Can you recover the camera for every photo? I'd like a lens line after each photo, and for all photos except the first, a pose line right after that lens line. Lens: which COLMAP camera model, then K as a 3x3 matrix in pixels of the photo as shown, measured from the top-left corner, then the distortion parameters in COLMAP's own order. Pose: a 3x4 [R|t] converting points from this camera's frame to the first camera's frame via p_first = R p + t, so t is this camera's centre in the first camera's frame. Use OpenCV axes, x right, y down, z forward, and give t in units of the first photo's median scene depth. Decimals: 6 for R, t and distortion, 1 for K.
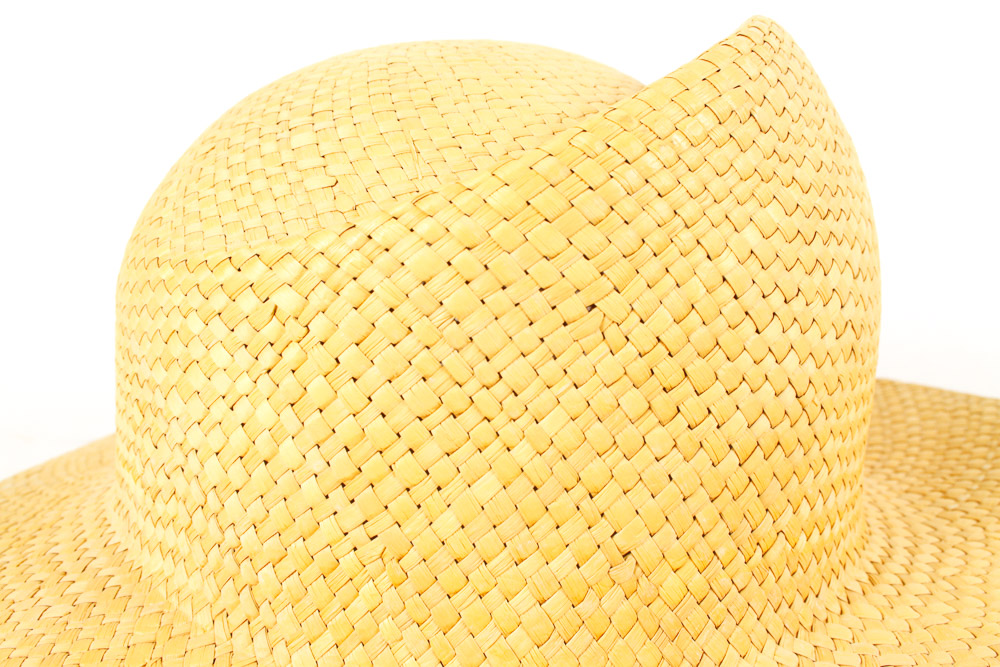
lens RADIAL K [[1115.0, 0, 525.0], [0, 1115.0, 321.9], [0, 0, 1]] dist [-0.066083, 0.000000]
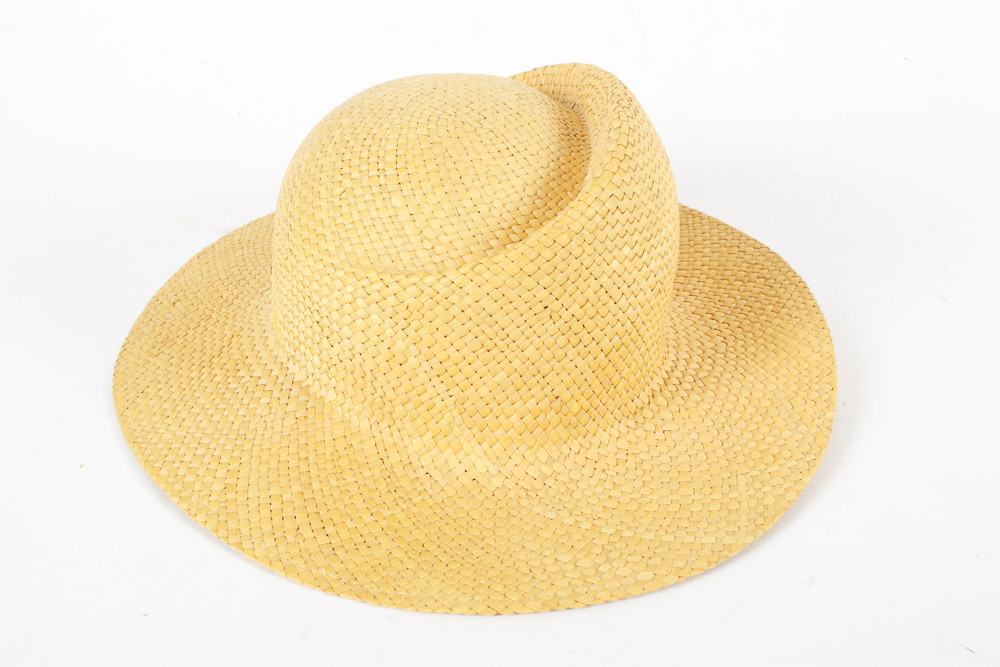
lens RADIAL K [[1272.5, 0, 496.9], [0, 1272.5, 330.9], [0, 0, 1]] dist [-0.055472, 0.000000]
pose [[0.993225, -0.037559, 0.109972, -0.329776], [-0.003819, 0.935269, 0.353918, -0.883459], [-0.116146, -0.351941, 0.928788, -1.455027]]
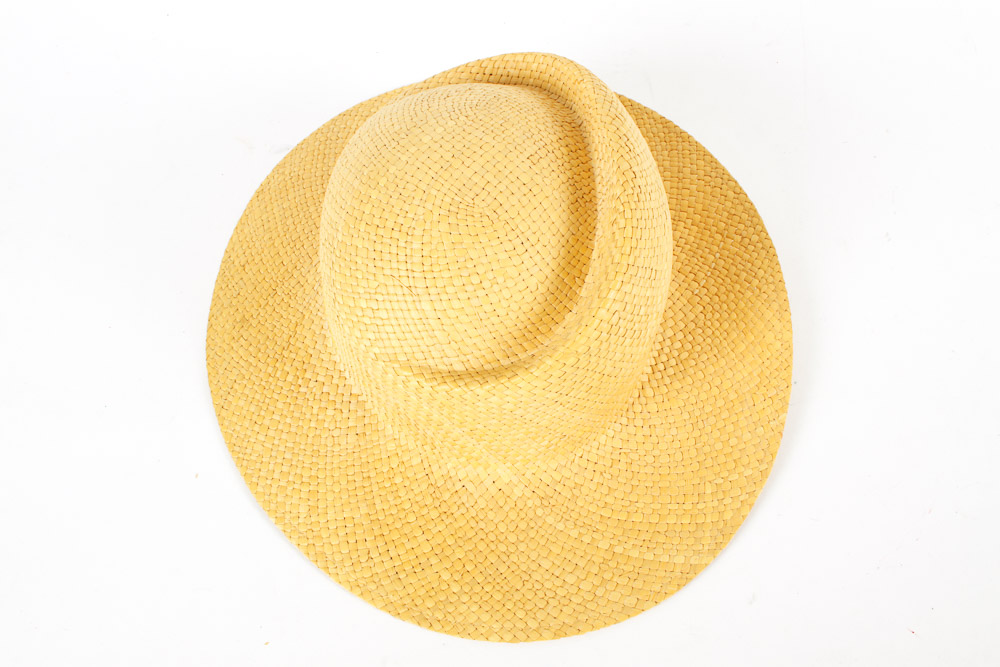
lens RADIAL K [[939.9, 0, 503.9], [0, 939.9, 336.8], [0, 0, 1]] dist [-0.109453, 0.000000]
pose [[0.992214, -0.108174, 0.061715, -0.195491], [0.021735, 0.638343, 0.769445, -1.871326], [-0.122630, -0.762113, 0.635725, -0.358792]]
